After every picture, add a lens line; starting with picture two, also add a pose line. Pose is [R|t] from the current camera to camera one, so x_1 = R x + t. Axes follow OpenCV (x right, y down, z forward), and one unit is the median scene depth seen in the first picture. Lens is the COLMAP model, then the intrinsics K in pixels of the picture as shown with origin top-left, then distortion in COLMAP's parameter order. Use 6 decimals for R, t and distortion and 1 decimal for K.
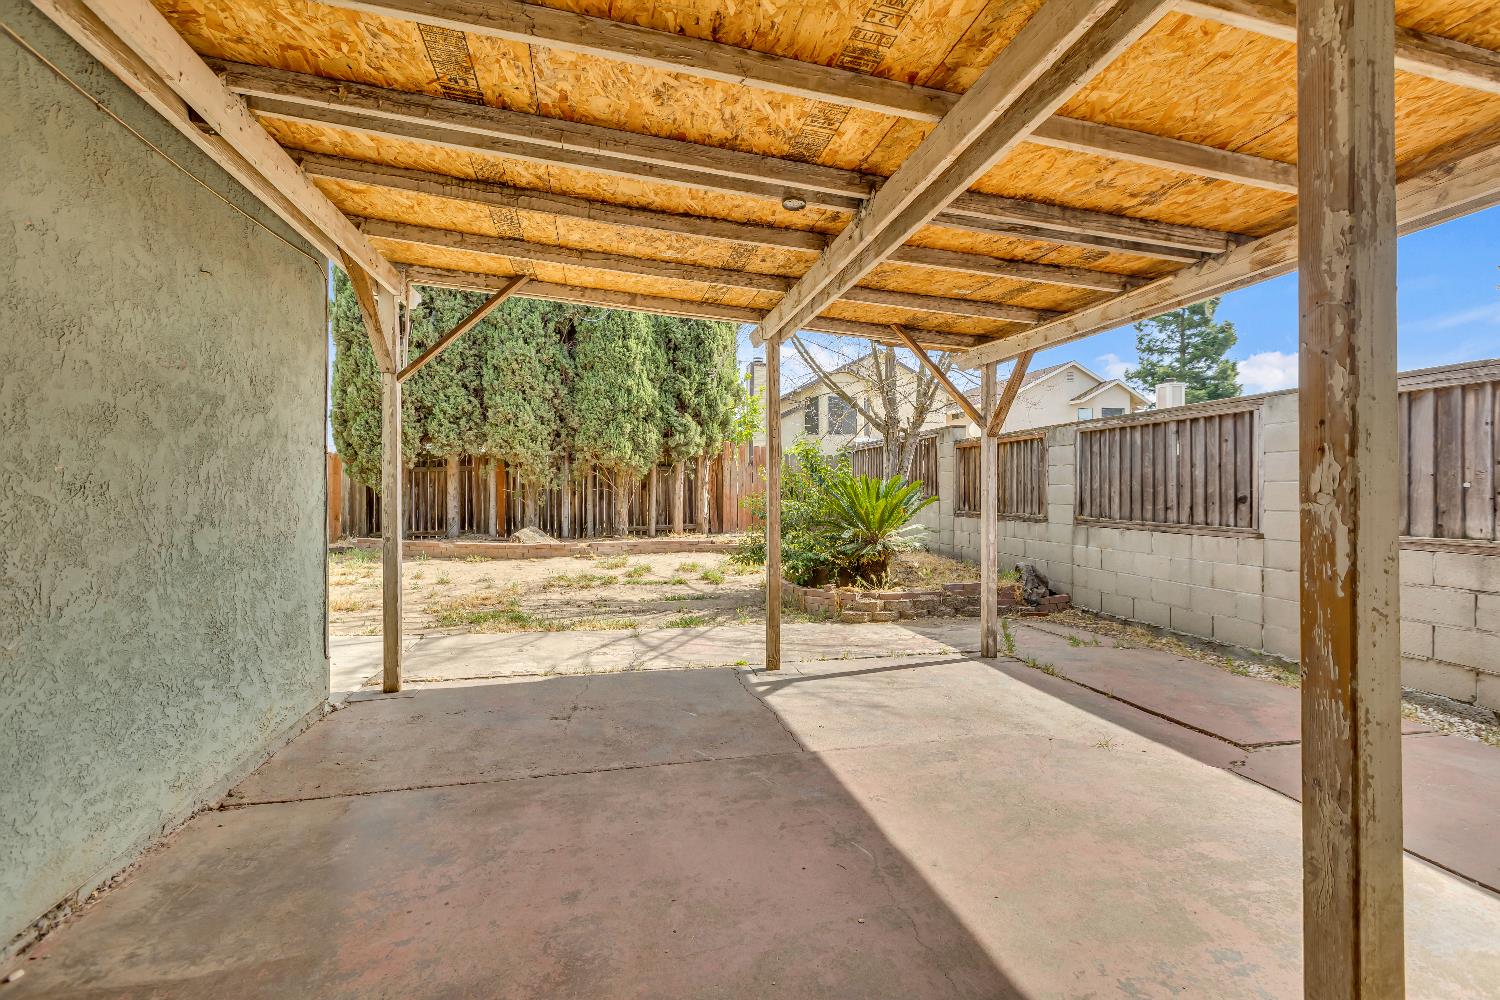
lens RADIAL K [[660.3, 0, 746.1], [0, 660.3, 501.8], [0, 0, 1]] dist [0.002884, -0.000218]
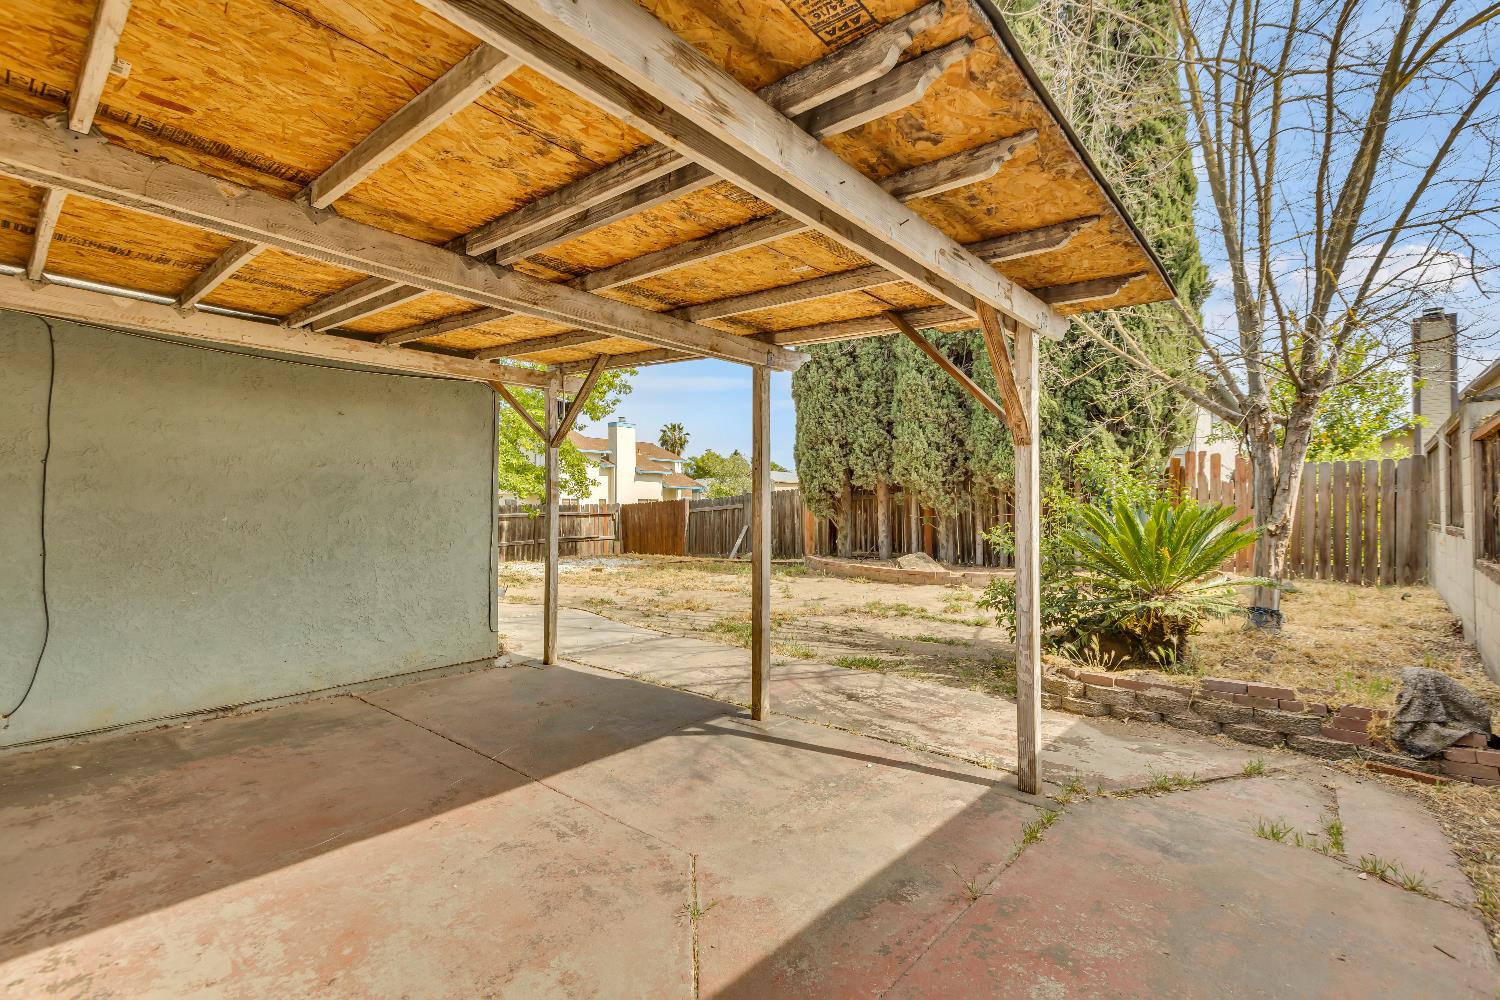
lens RADIAL K [[660.3, 0, 746.1], [0, 660.3, 501.8], [0, 0, 1]] dist [0.002884, -0.000218]
pose [[0.606634, -0.015856, -0.794823, 0.370070], [-0.008308, 0.999620, -0.026282, -0.012922], [0.794938, 0.022547, 0.606272, 0.200040]]
